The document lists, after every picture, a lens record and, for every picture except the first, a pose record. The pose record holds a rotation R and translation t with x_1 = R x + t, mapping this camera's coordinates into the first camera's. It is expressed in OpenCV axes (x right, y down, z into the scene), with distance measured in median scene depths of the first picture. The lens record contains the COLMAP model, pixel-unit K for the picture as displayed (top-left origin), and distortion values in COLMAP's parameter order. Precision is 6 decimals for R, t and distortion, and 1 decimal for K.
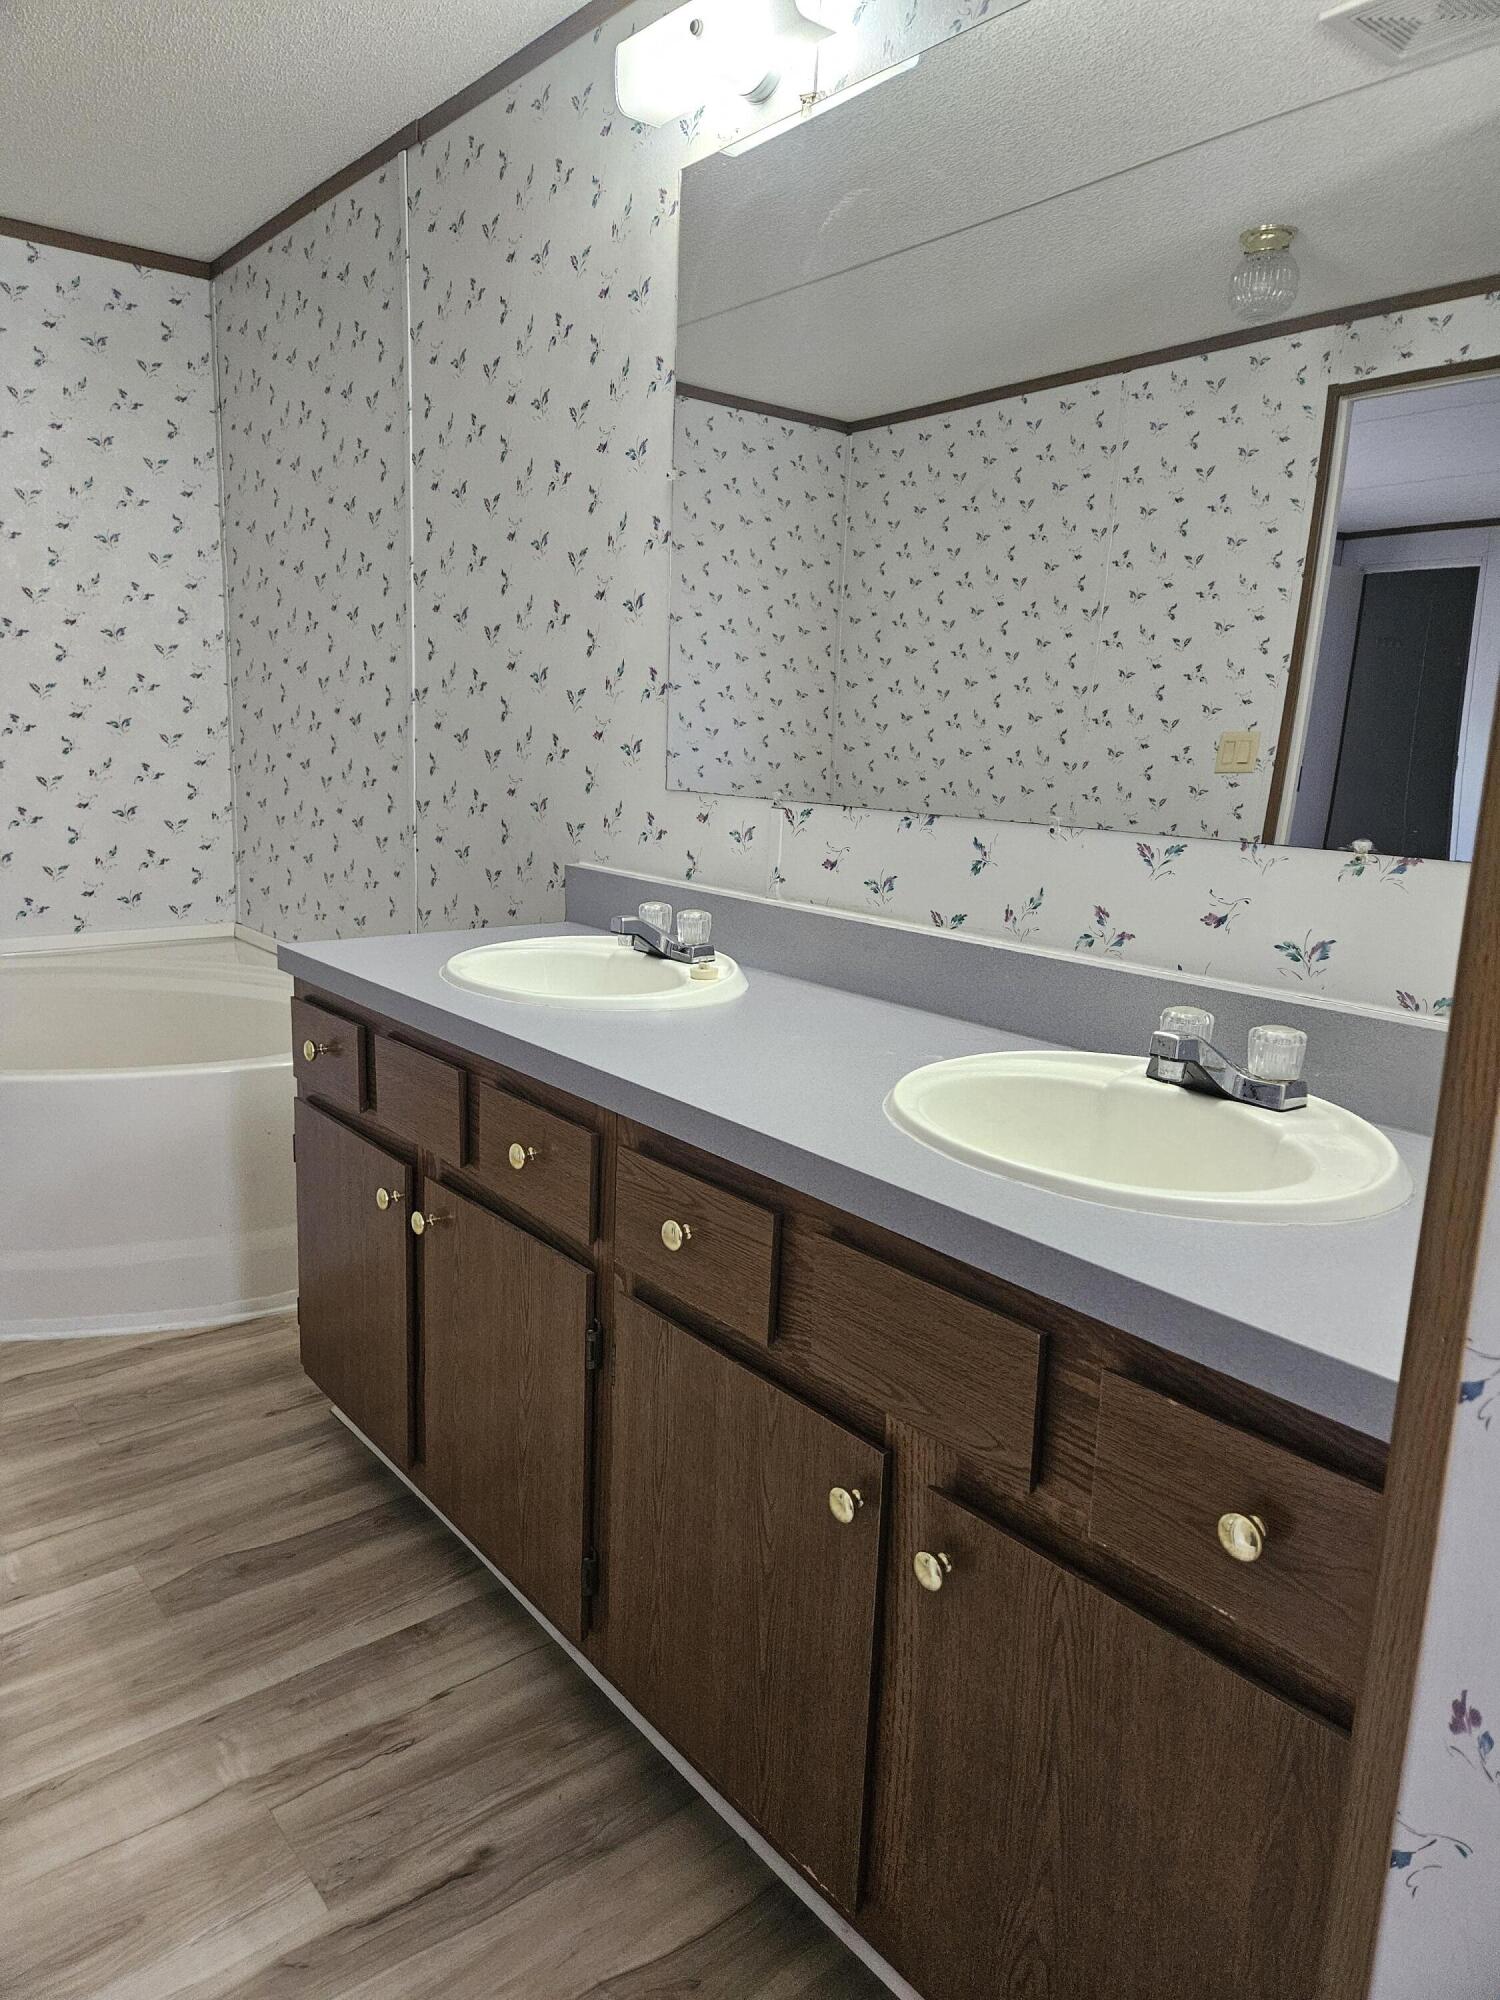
lens RADIAL K [[1338.9, 0, 750.0], [0, 1338.9, 1000.0], [0, 0, 1]] dist [0.068792, -0.055266]
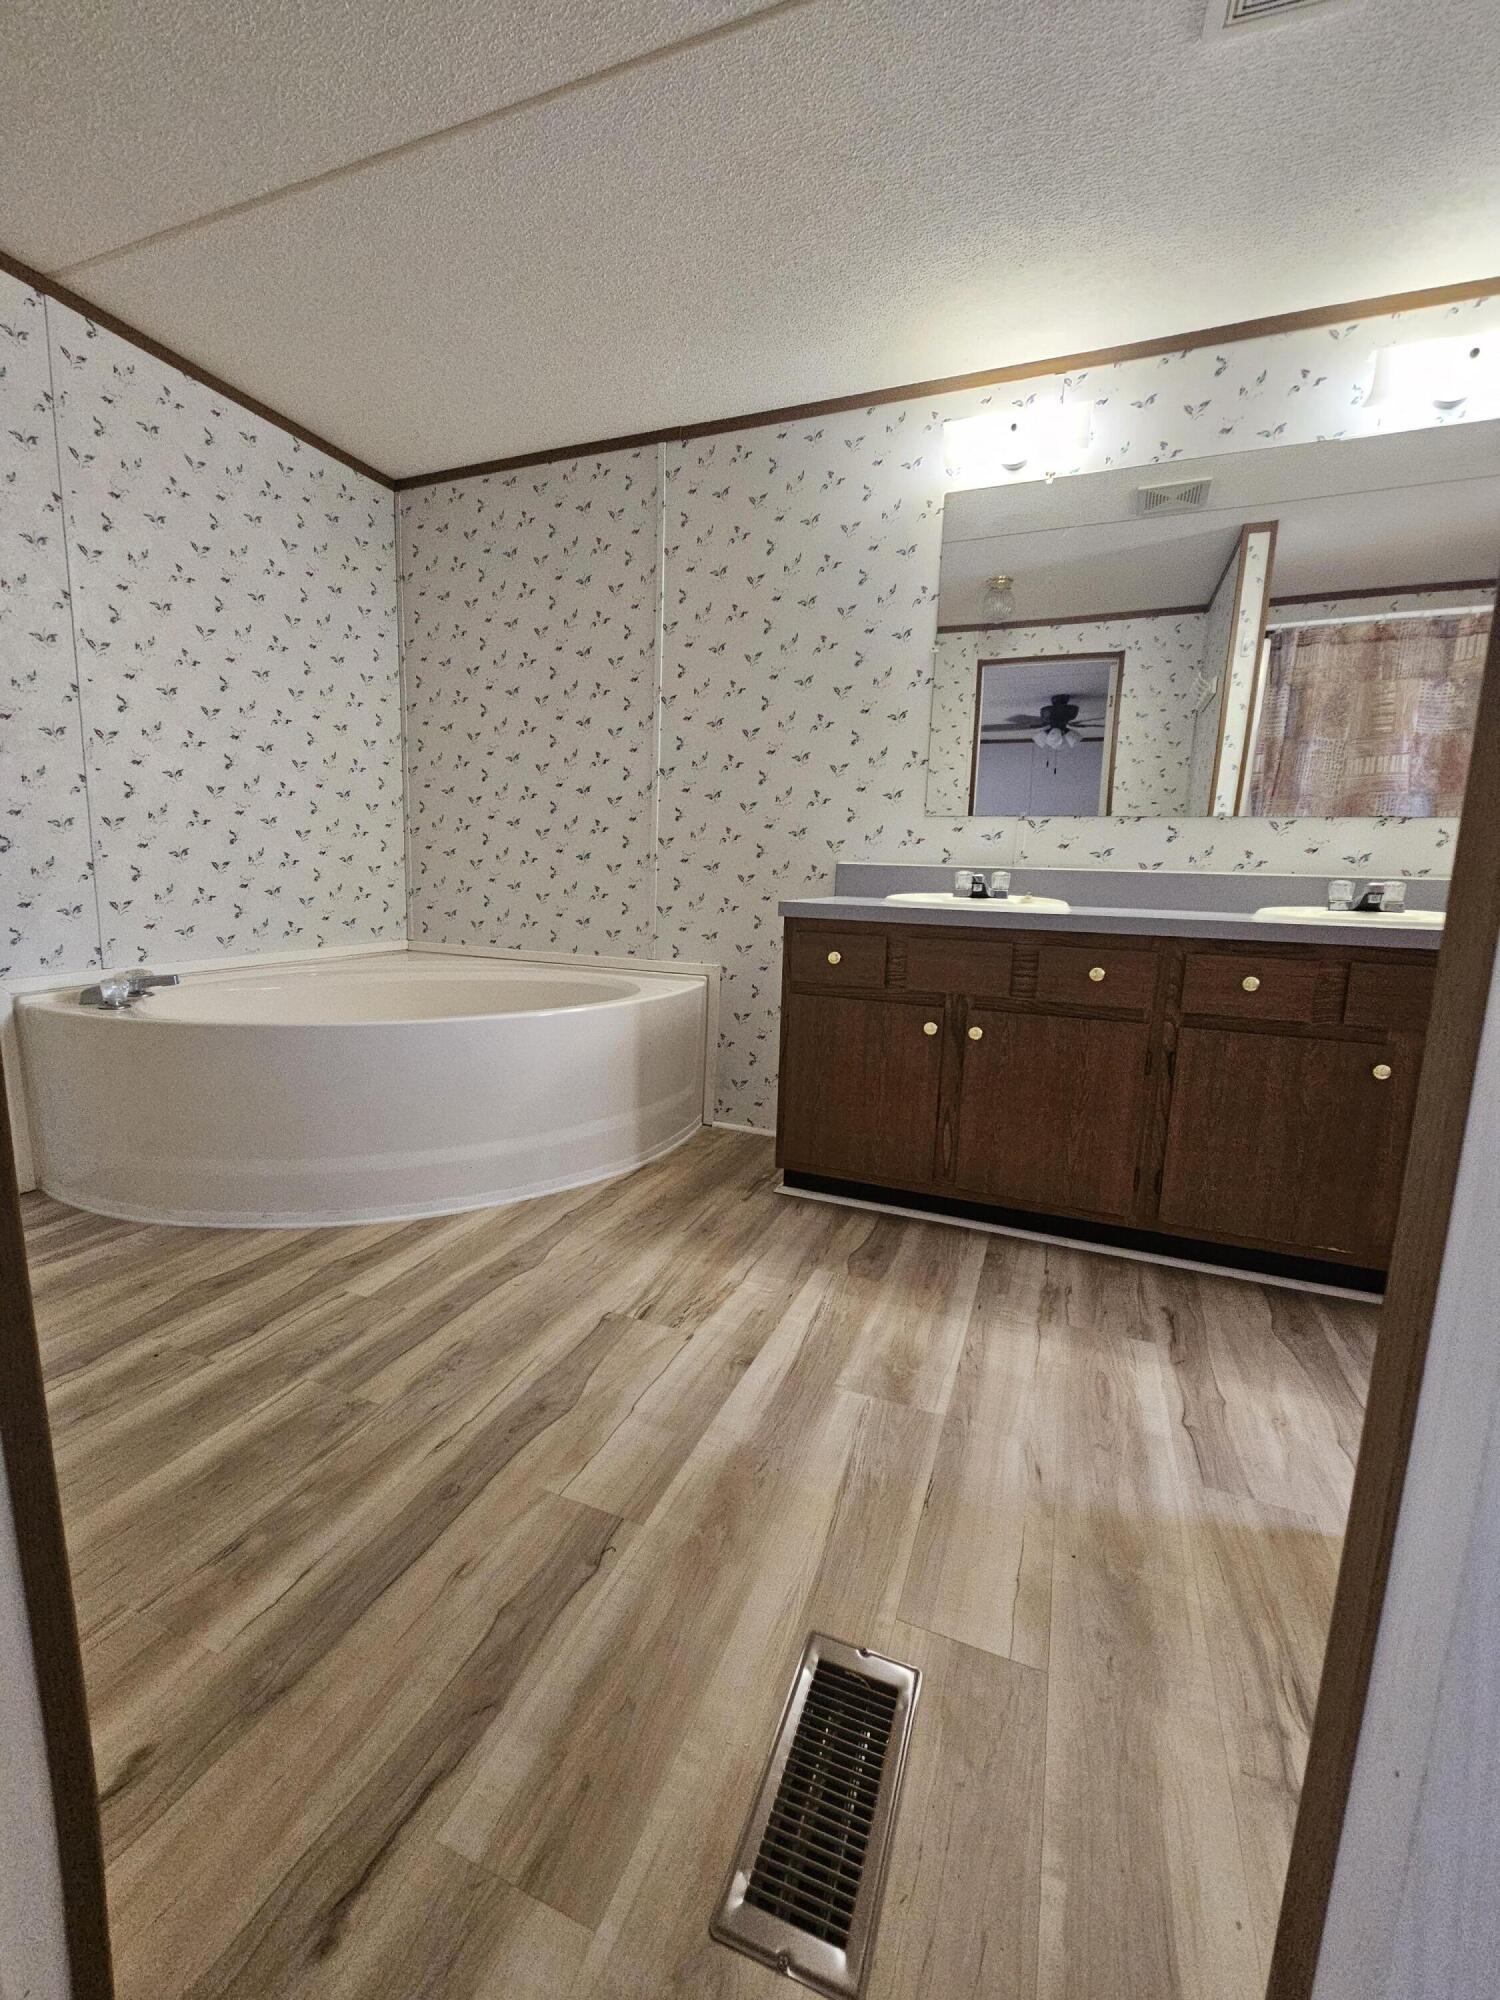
lens RADIAL K [[810.7, 0, 753.1], [0, 810.7, 1004.7], [0, 0, 1]] dist [0.000658, -0.000086]
pose [[0.872282, -0.082567, 0.481982, -0.834450], [0.095985, 0.995378, -0.003196, 0.082956], [-0.479490, 0.049050, 0.876175, 0.148071]]
